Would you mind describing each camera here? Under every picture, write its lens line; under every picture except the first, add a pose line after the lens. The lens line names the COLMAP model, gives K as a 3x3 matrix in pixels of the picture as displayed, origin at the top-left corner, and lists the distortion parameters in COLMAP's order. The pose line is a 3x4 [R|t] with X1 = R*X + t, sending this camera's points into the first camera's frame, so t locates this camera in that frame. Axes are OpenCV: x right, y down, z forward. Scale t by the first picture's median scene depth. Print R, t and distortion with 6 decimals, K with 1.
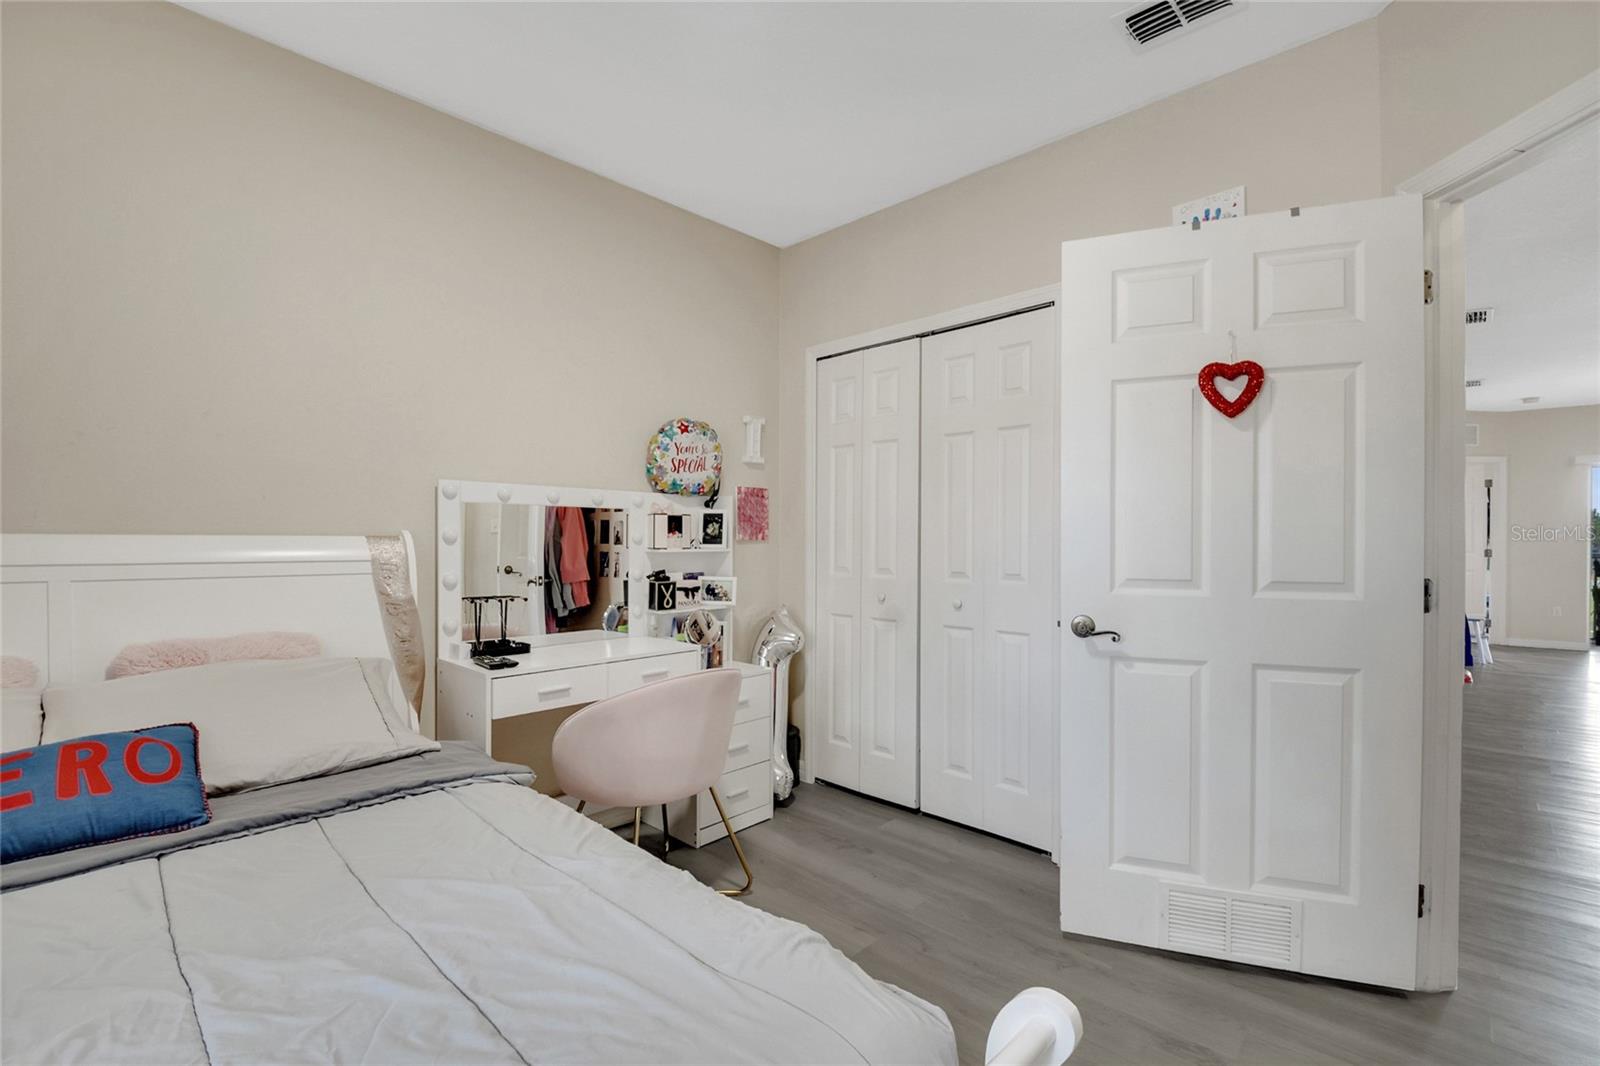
lens RADIAL K [[705.0, 0, 791.2], [0, 705.0, 540.0], [0, 0, 1]] dist [-0.007575, -0.007164]
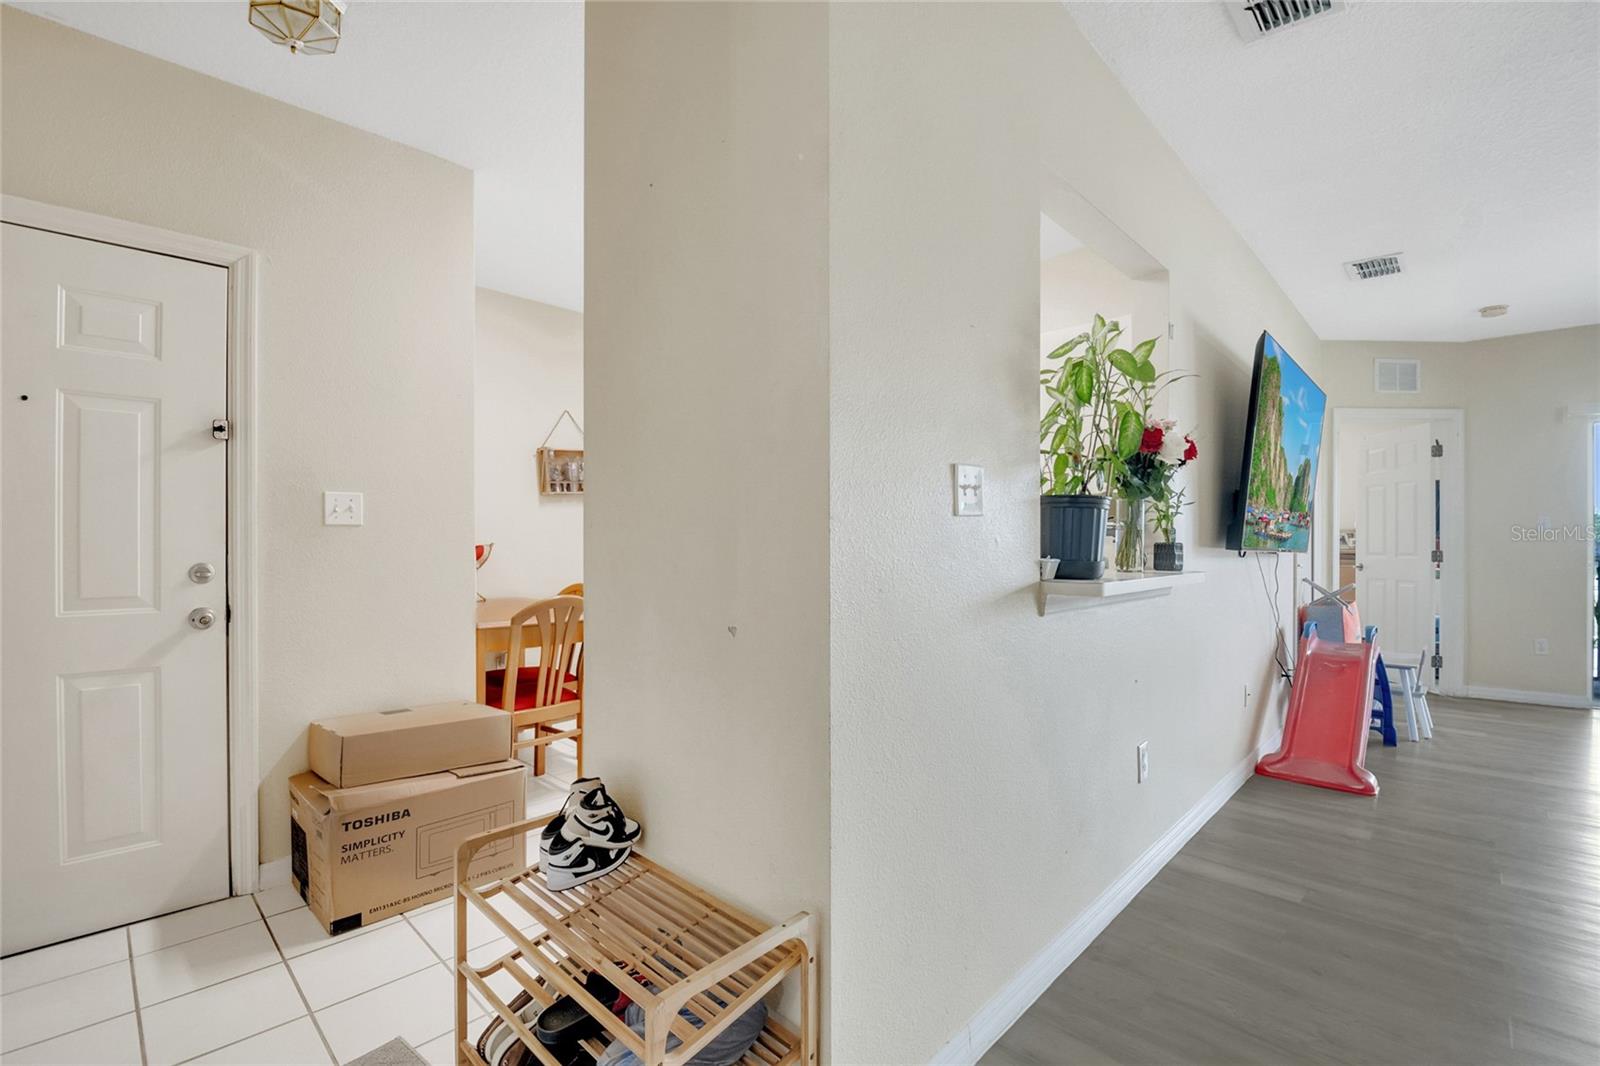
lens RADIAL K [[705.0, 0, 811.3], [0, 705.0, 534.2], [0, 0, 1]] dist [-0.007575, -0.007164]
pose [[0.999998, 0.000982, 0.001443, 0.438894], [-0.000981, 0.999999, -0.000648, -0.000985], [-0.001443, 0.000647, 0.999999, 0.364144]]
